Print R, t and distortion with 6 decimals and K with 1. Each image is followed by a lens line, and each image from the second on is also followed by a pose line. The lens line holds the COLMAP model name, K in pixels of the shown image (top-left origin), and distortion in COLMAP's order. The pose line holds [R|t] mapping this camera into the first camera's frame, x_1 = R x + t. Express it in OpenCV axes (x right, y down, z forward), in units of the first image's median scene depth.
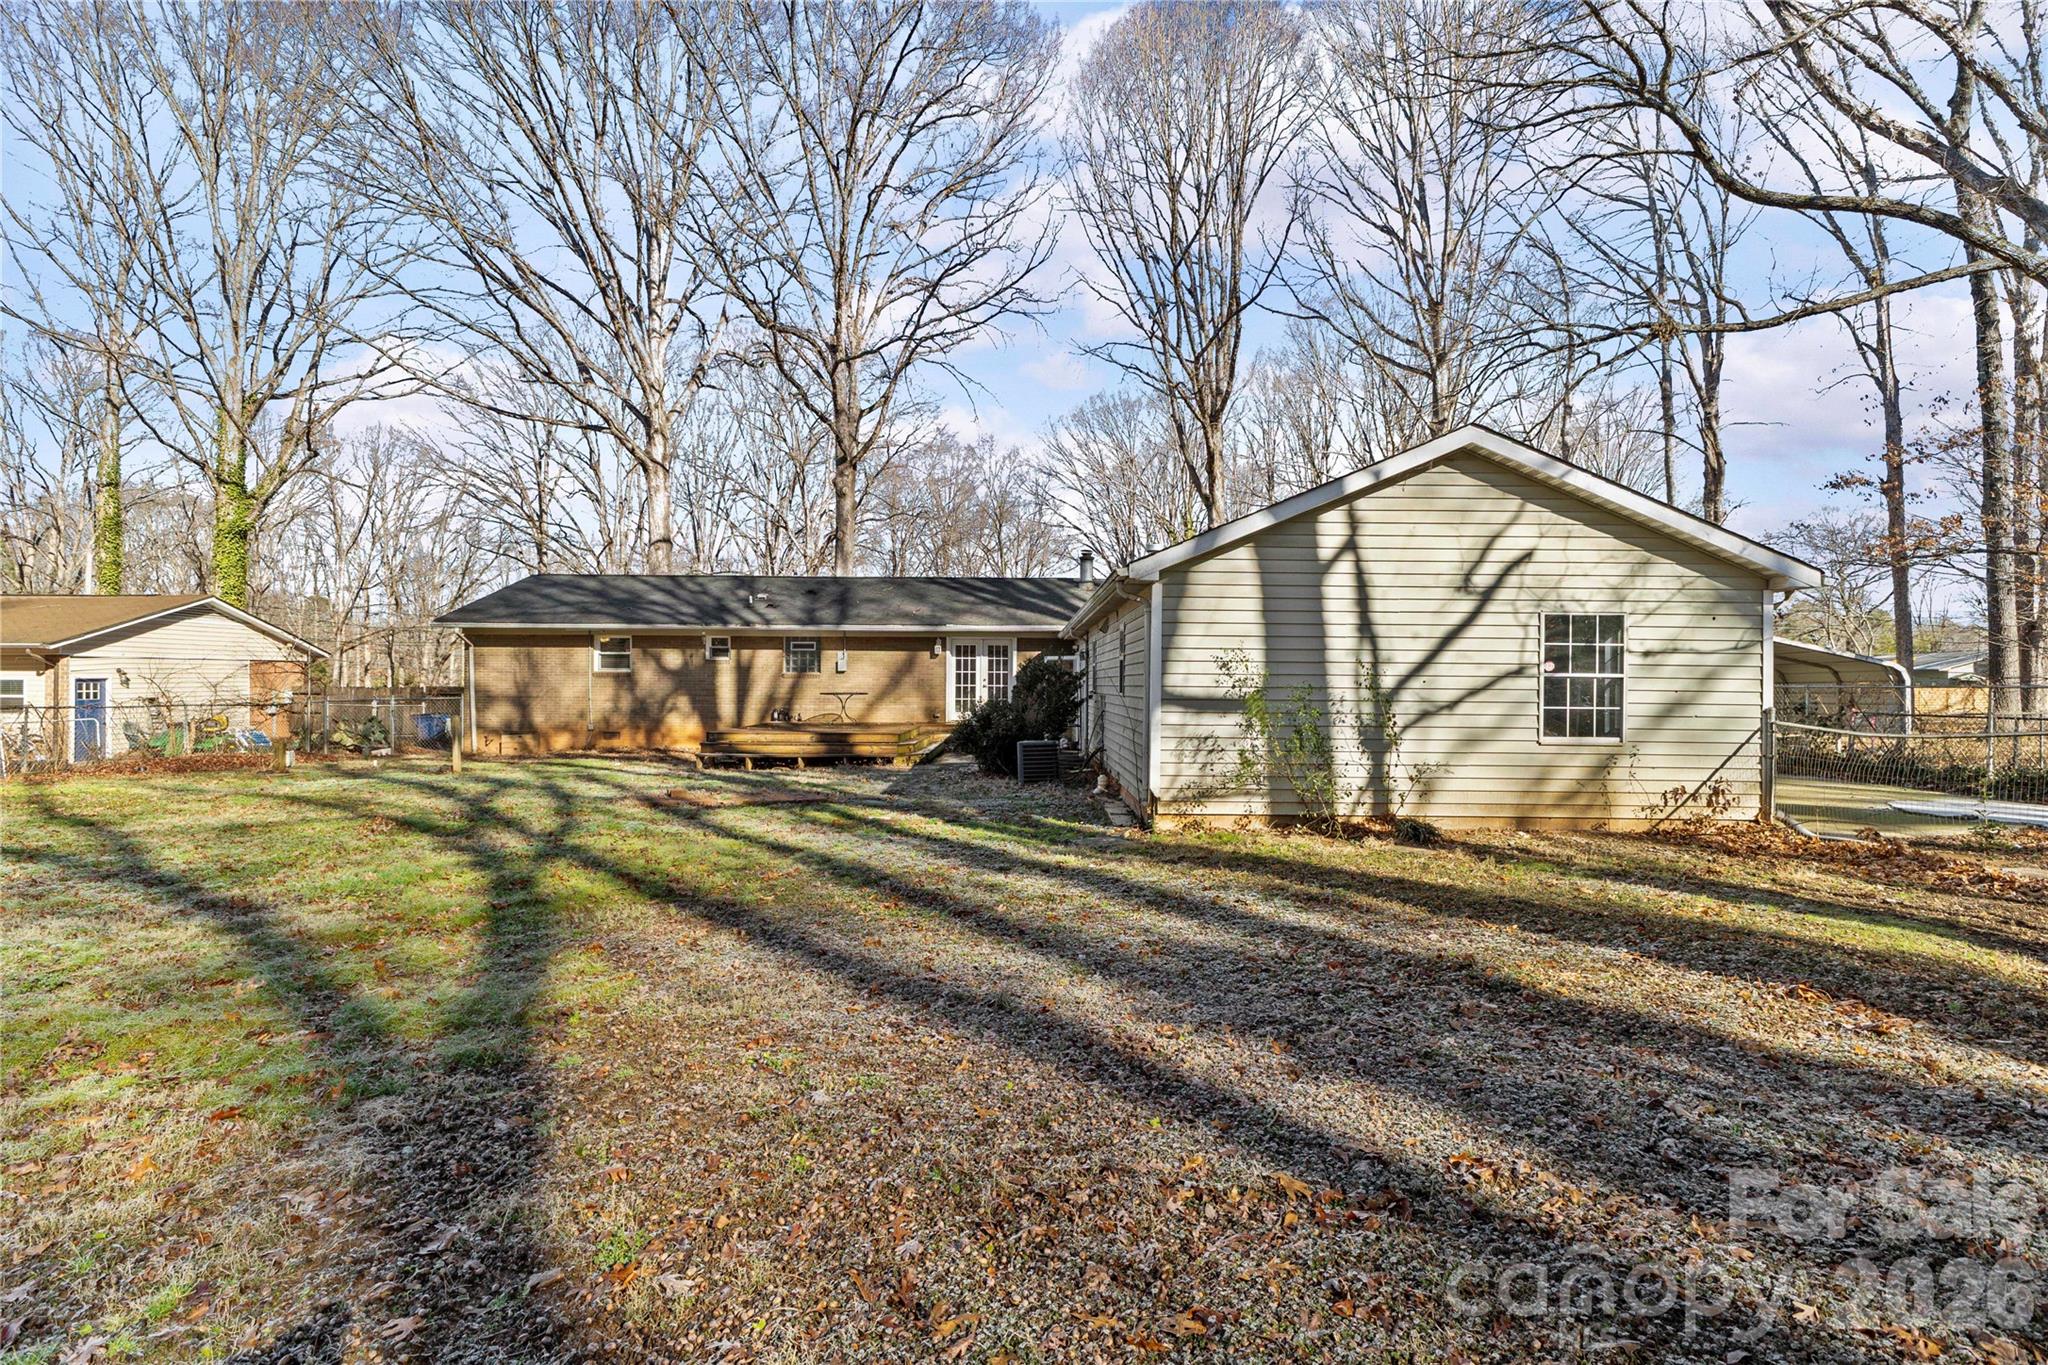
lens RADIAL K [[1007.6, 0, 1024.0], [0, 1007.6, 682.5], [0, 0, 1]] dist [0.001129, 0.000353]
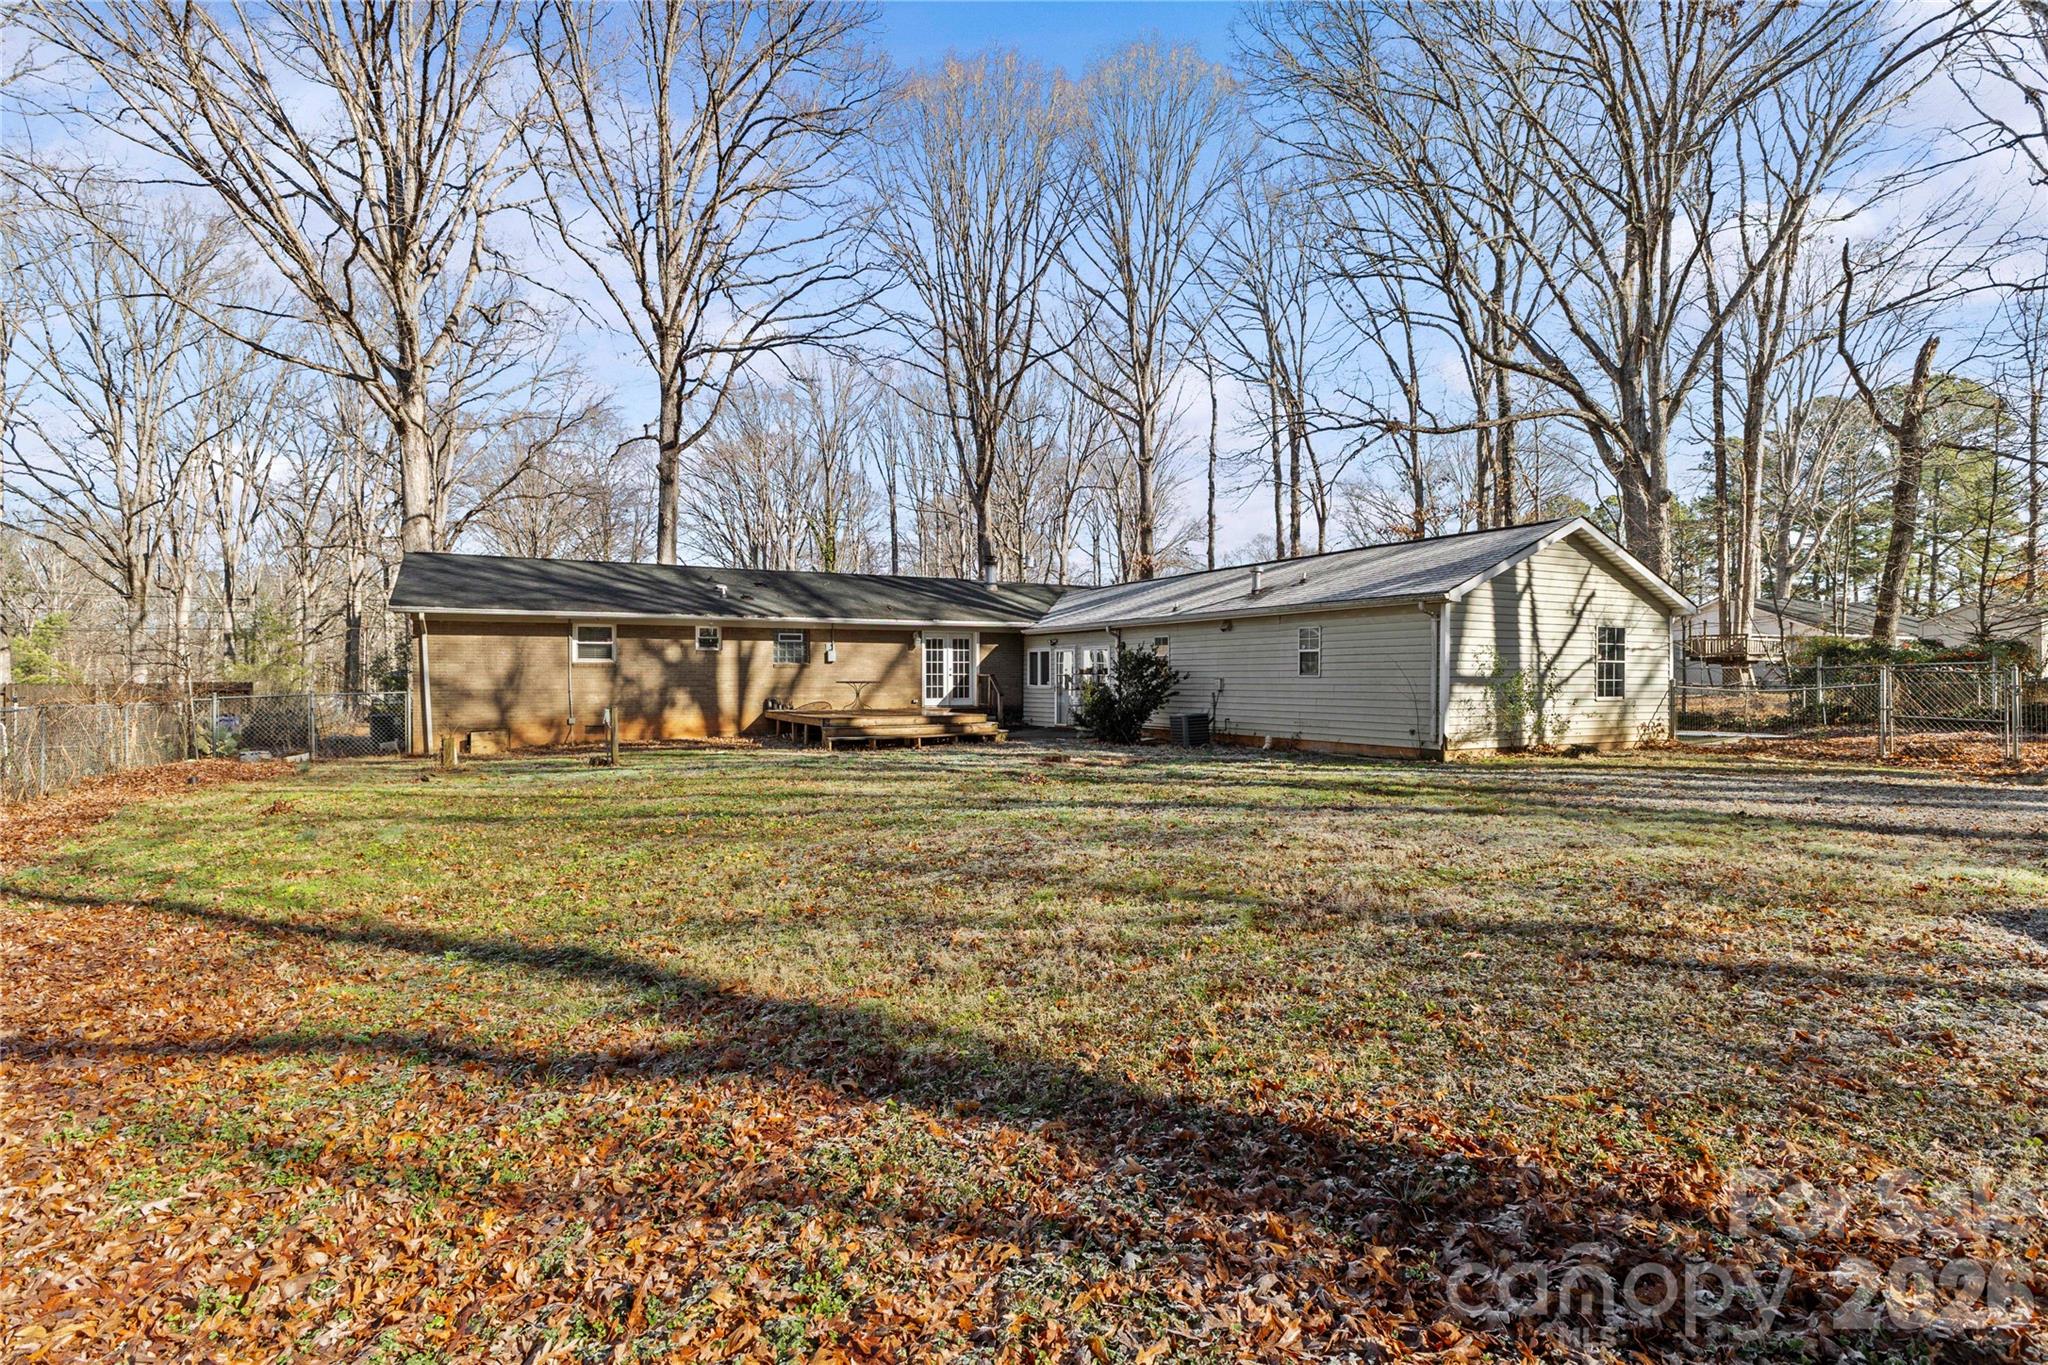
lens RADIAL K [[1007.6, 0, 1024.0], [0, 1007.6, 682.5], [0, 0, 1]] dist [0.001129, 0.000353]
pose [[0.880178, -0.011117, 0.474513, -0.514270], [0.007485, 0.999926, 0.009544, 0.001982], [-0.474584, -0.004849, 0.880197, -0.029661]]
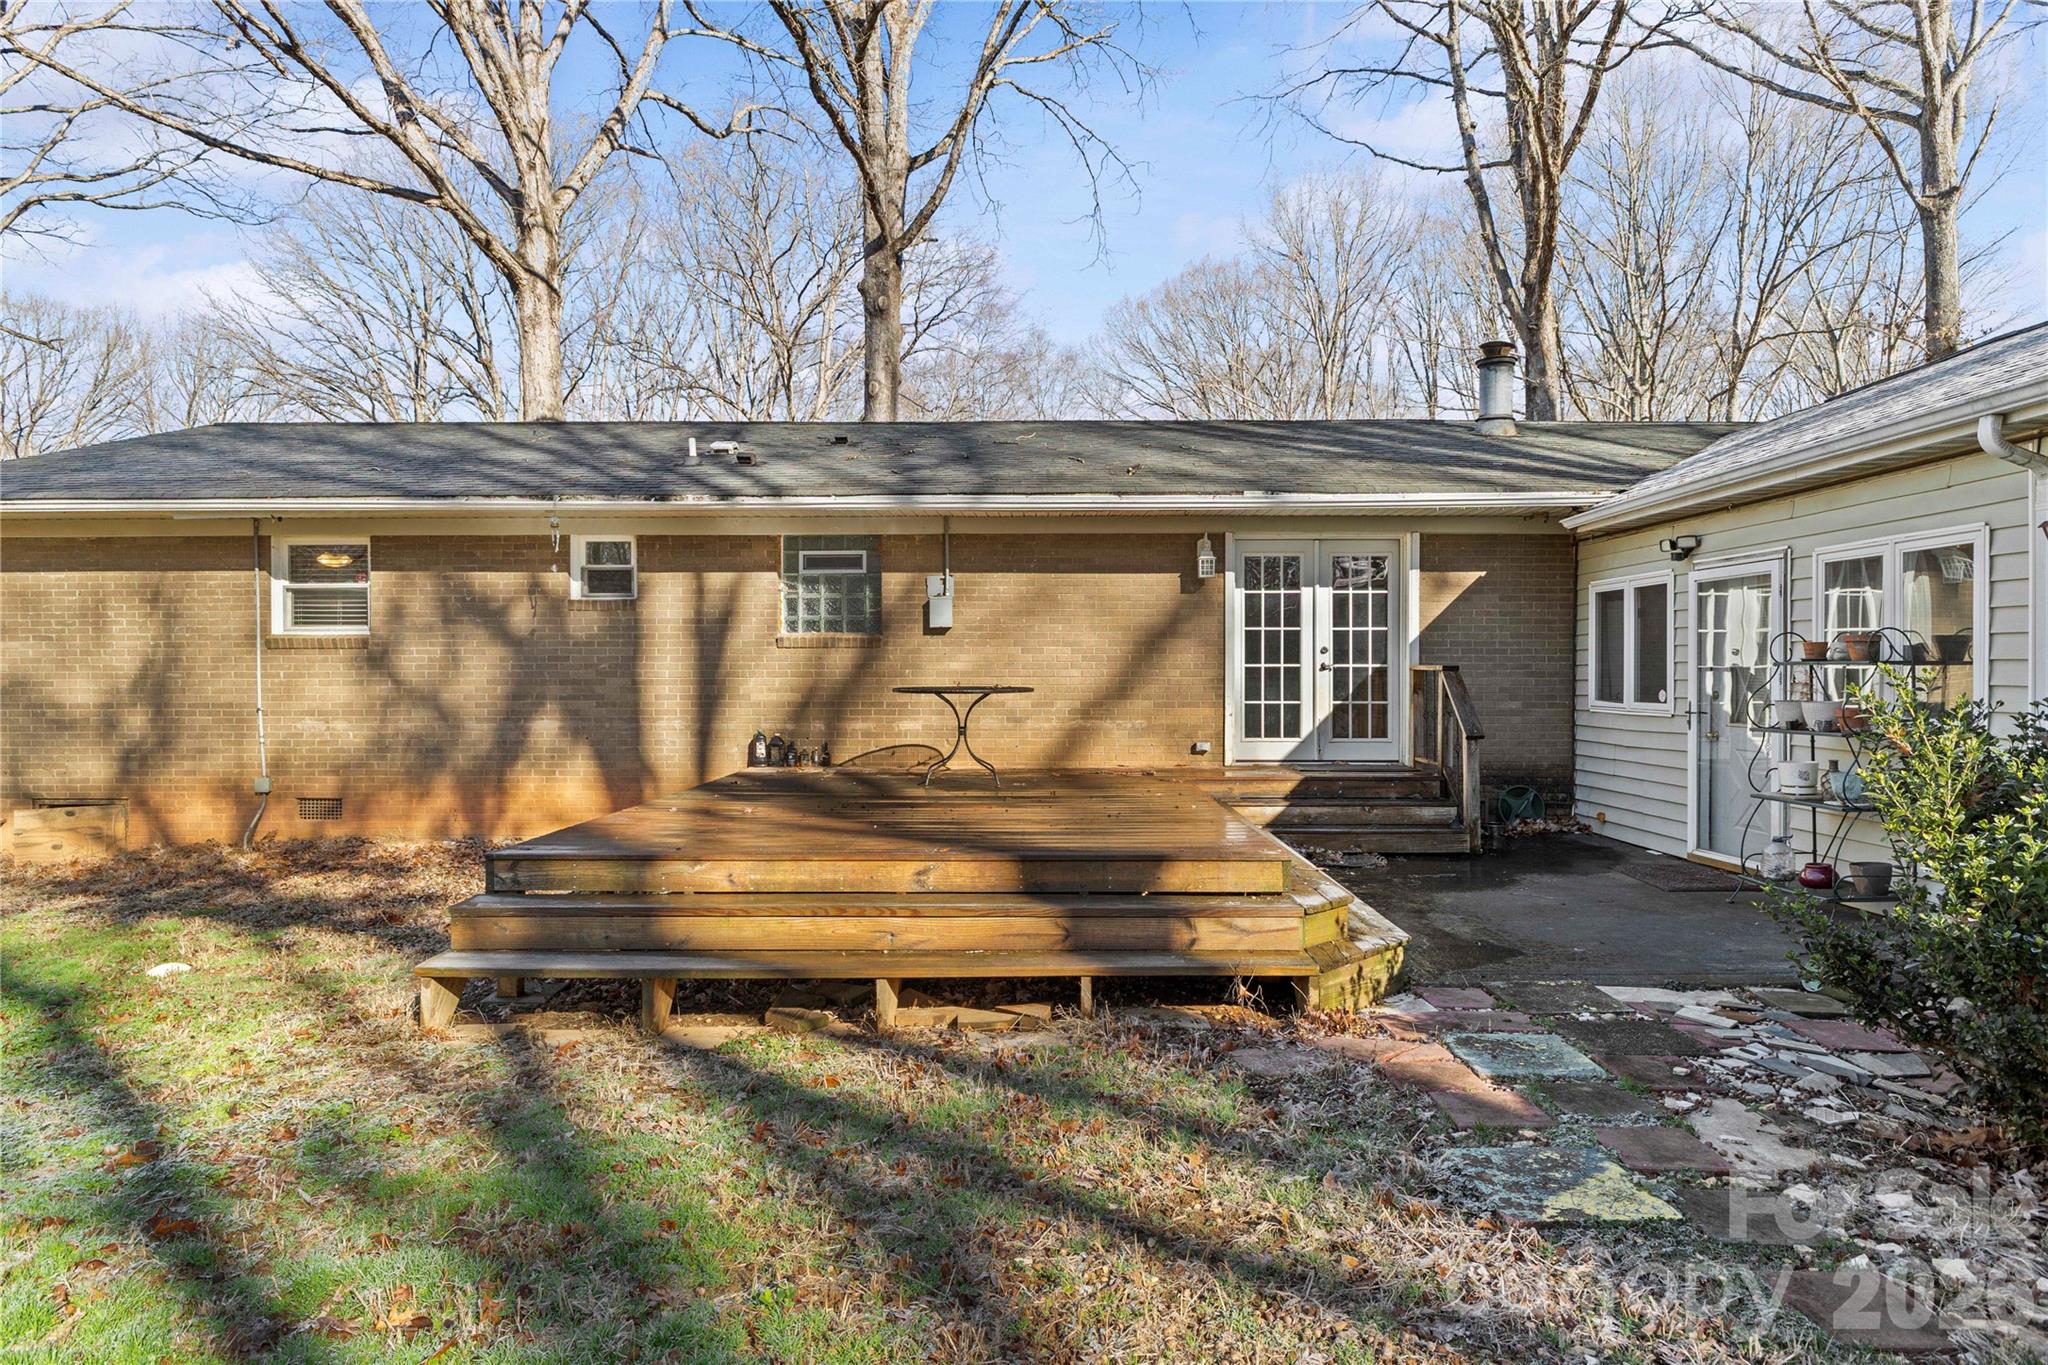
lens RADIAL K [[1199.4, 0, 997.5], [0, 1199.4, 609.3], [0, 0, 1]] dist [0.037894, 0.000081]
pose [[0.999870, -0.011316, -0.011484, -0.167424], [0.010822, 0.999051, -0.042186, -0.000287], [0.011951, 0.042057, 0.999044, 0.557257]]
